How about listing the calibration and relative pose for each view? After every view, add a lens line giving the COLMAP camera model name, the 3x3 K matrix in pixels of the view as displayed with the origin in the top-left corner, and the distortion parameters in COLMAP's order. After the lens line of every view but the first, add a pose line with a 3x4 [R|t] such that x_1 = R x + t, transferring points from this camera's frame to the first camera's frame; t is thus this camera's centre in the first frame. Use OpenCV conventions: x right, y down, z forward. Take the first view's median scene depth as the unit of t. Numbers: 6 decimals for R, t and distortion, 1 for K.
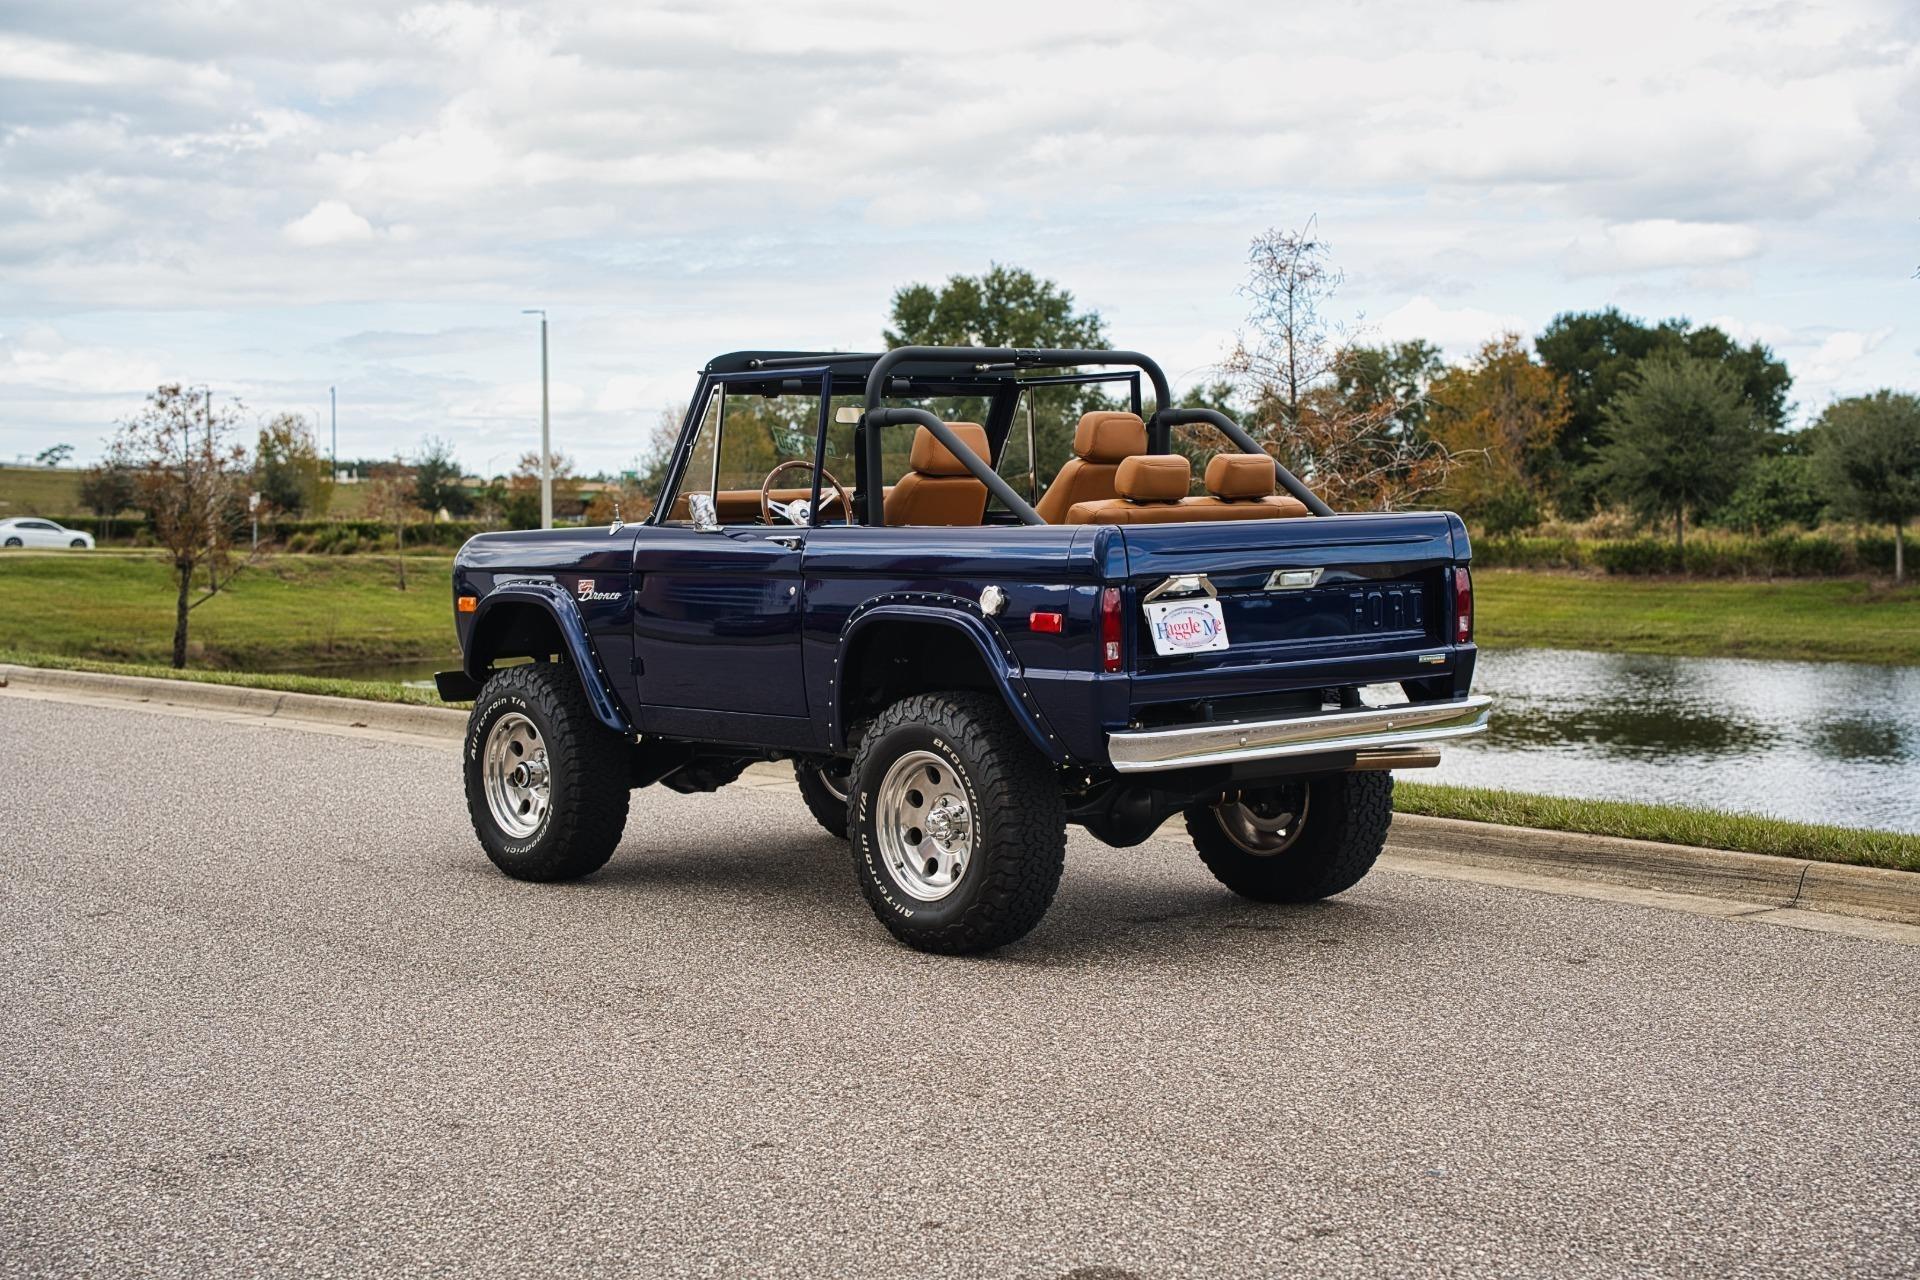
lens RADIAL K [[2742.4, 0, 963.5], [0, 2742.4, 639.9], [0, 0, 1]] dist [0.148145, 0.603743]
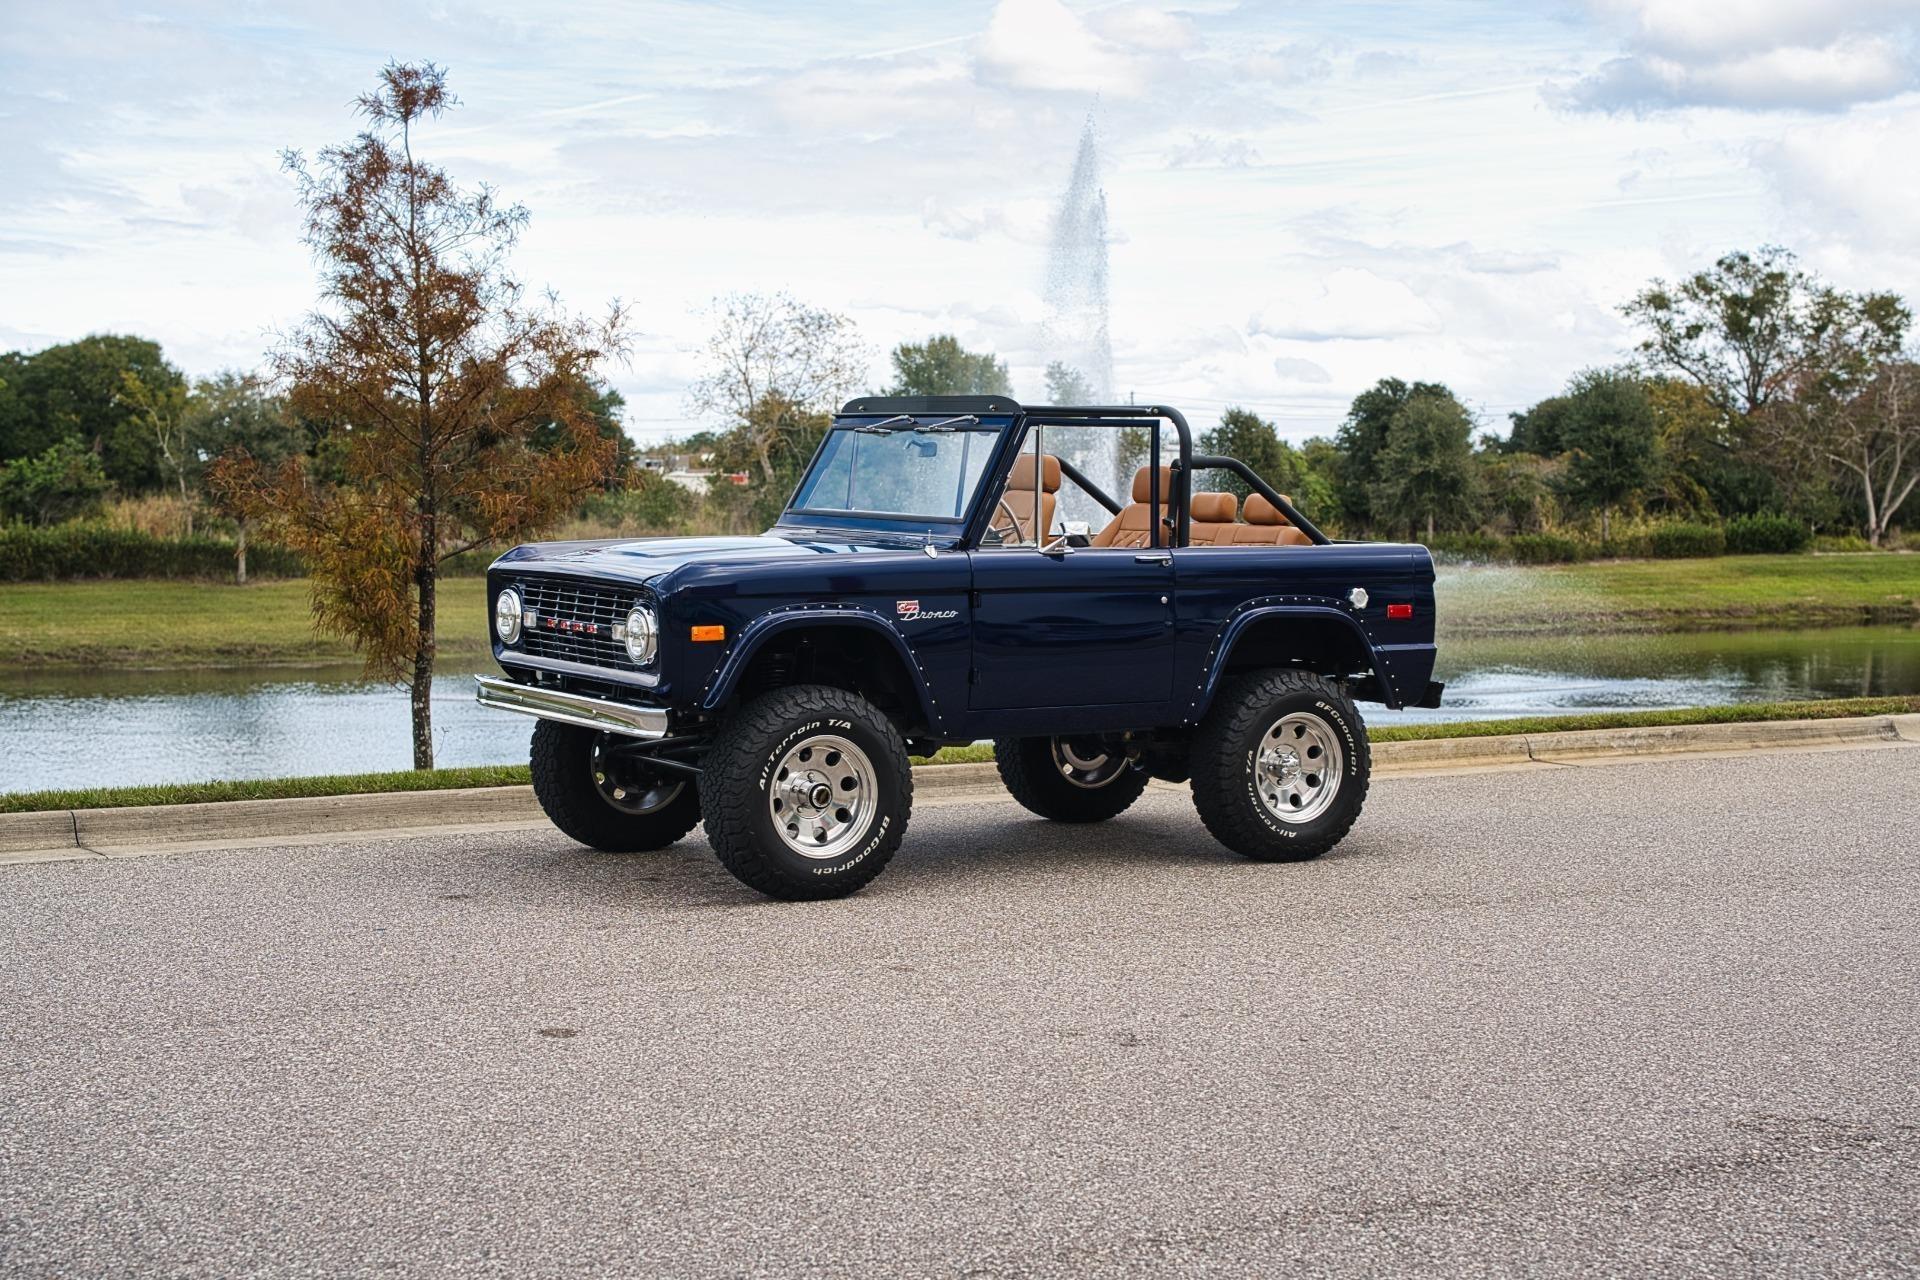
lens RADIAL K [[2850.0, 0, 969.0], [0, 2850.0, 643.2], [0, 0, 1]] dist [0.165088, 0.710932]
pose [[0.144484, -0.045133, 0.988477, -1.185583], [0.040090, 0.998406, 0.039727, -0.046753], [-0.988695, 0.033889, 0.146063, 0.790808]]
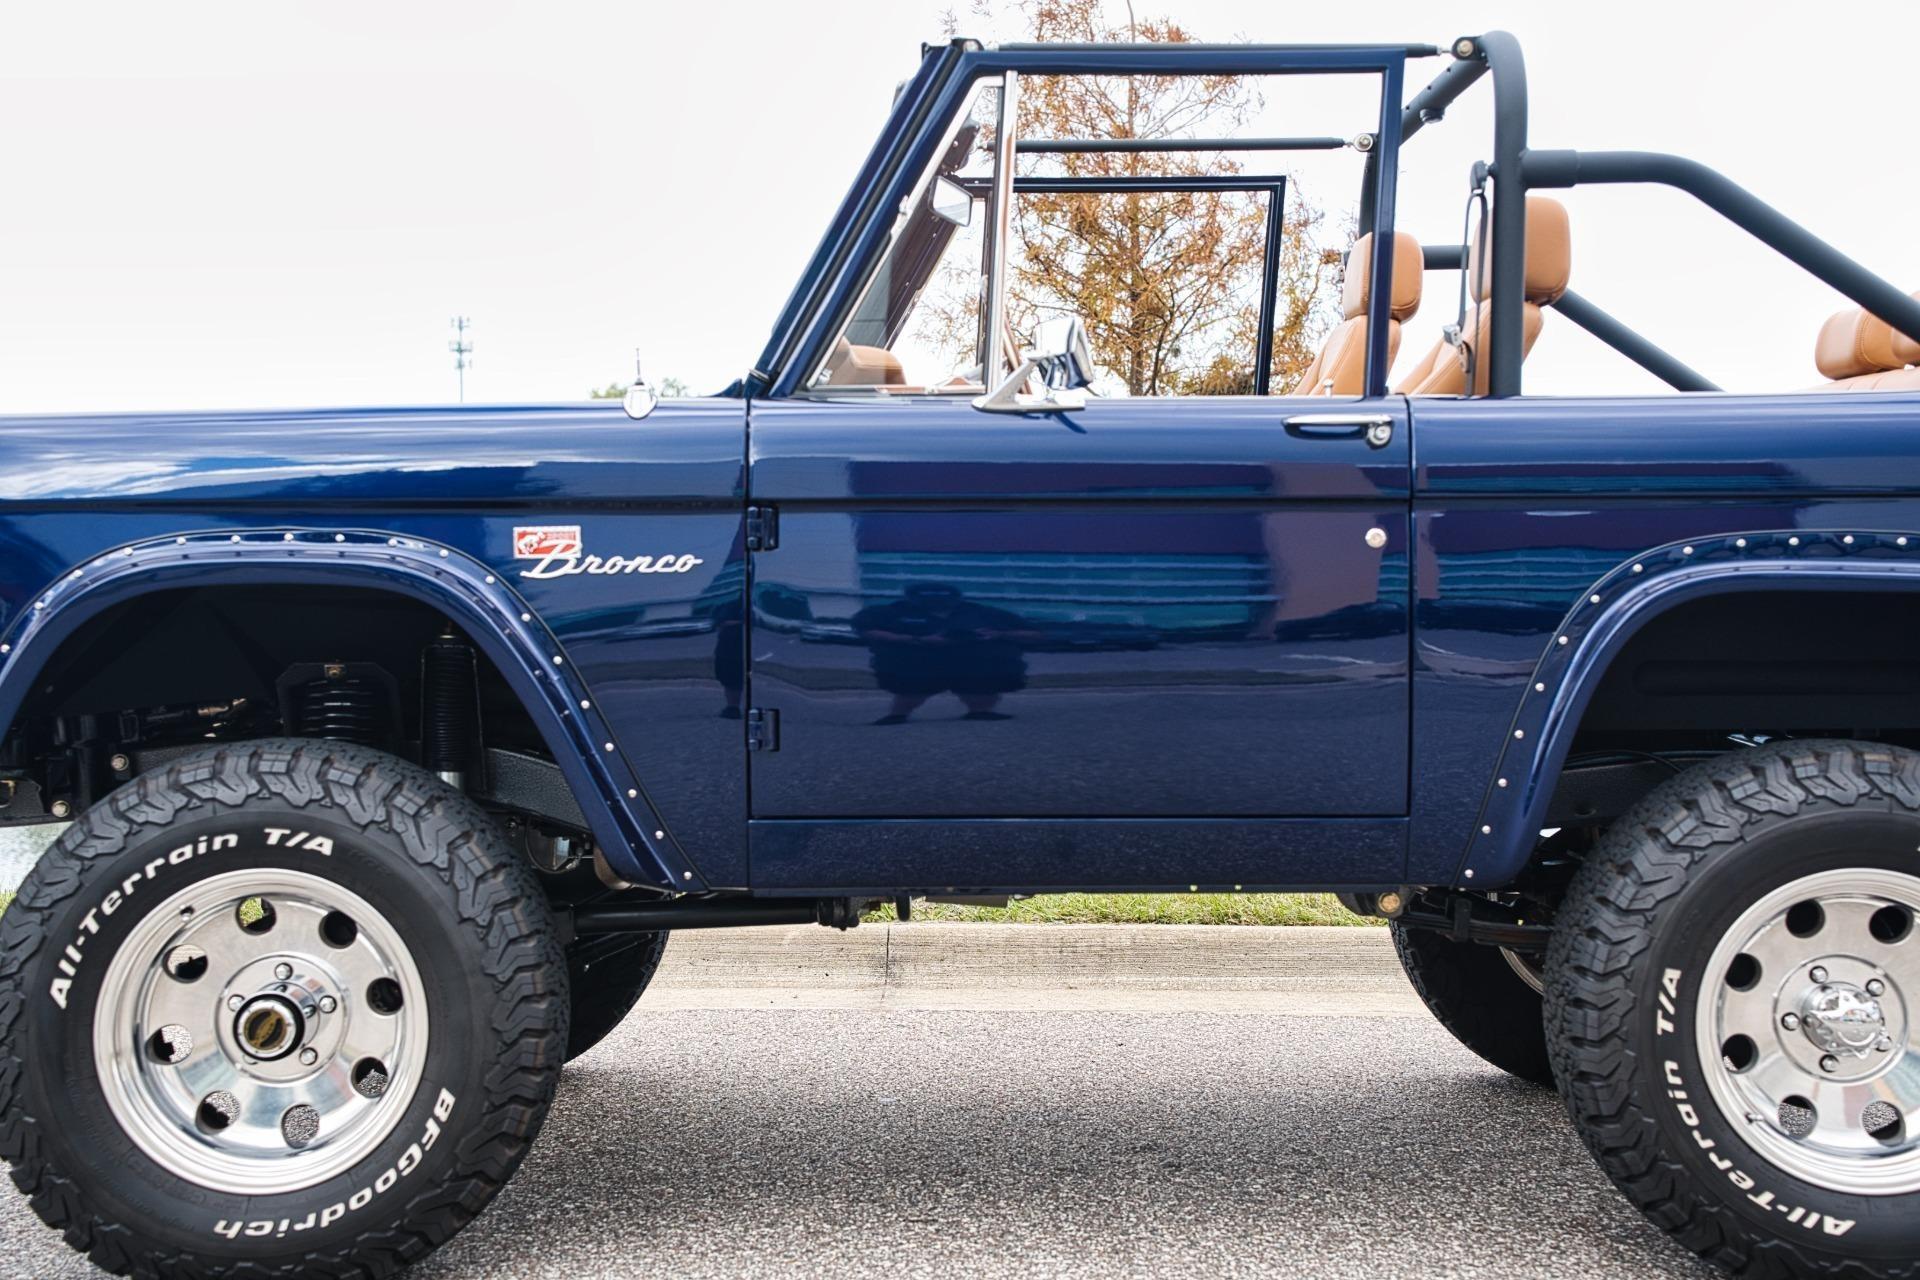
lens RADIAL K [[2703.7, 0, 961.3], [0, 2703.7, 635.2], [0, 0, 1]] dist [0.141842, 0.568973]
pose [[0.650318, -0.009333, 0.759605, -0.391443], [0.032310, 0.999360, -0.015383, 0.002460], [-0.758975, 0.034546, 0.650203, 0.669951]]
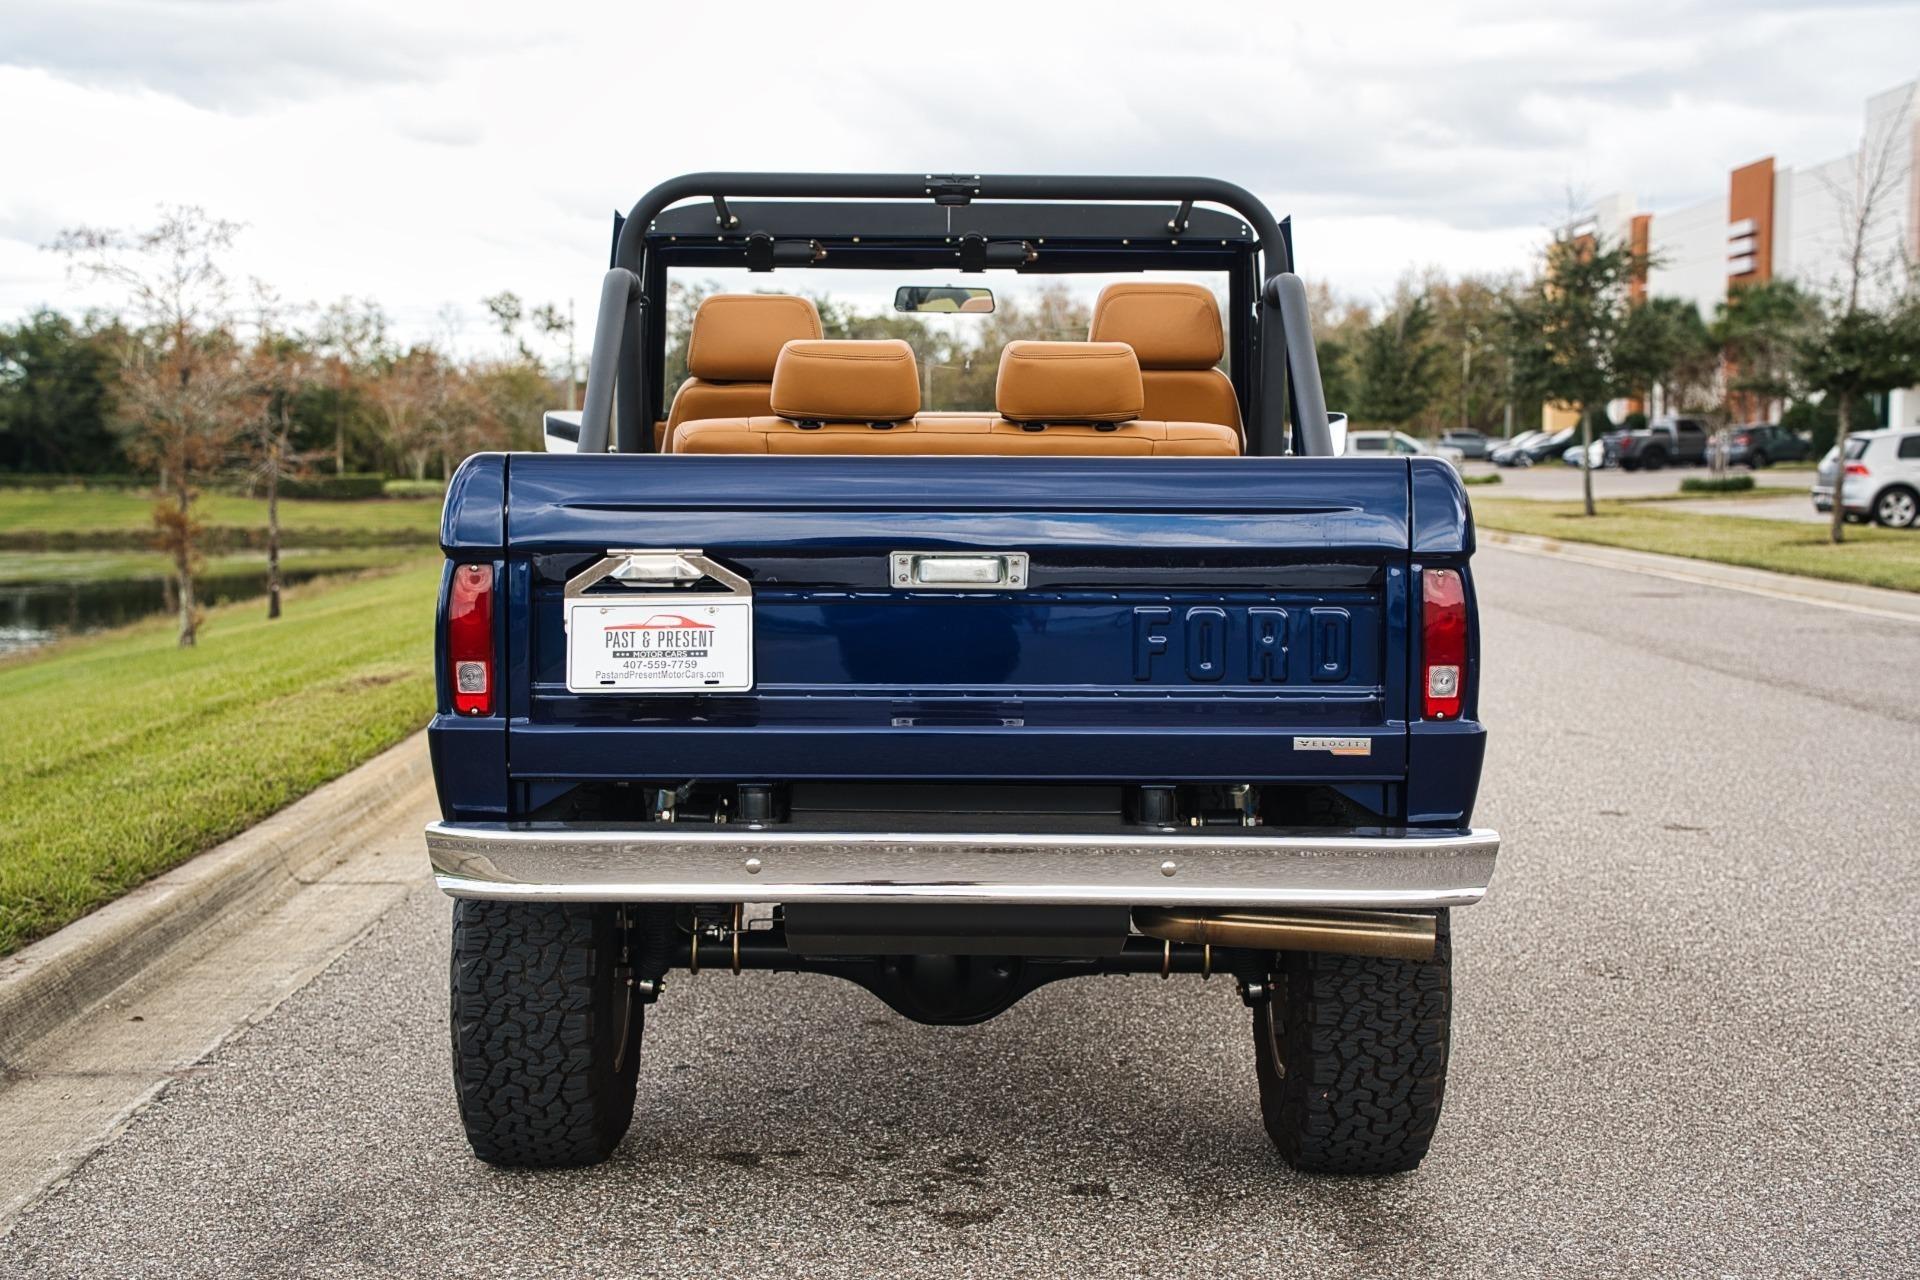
lens RADIAL K [[2749.3, 0, 961.9], [0, 2749.3, 634.3], [0, 0, 1]] dist [0.128642, 0.666824]
pose [[0.768792, 0.040408, -0.638222, 0.379420], [-0.057983, 0.998295, -0.006640, -0.005334], [0.636865, 0.042111, 0.769824, 0.489720]]
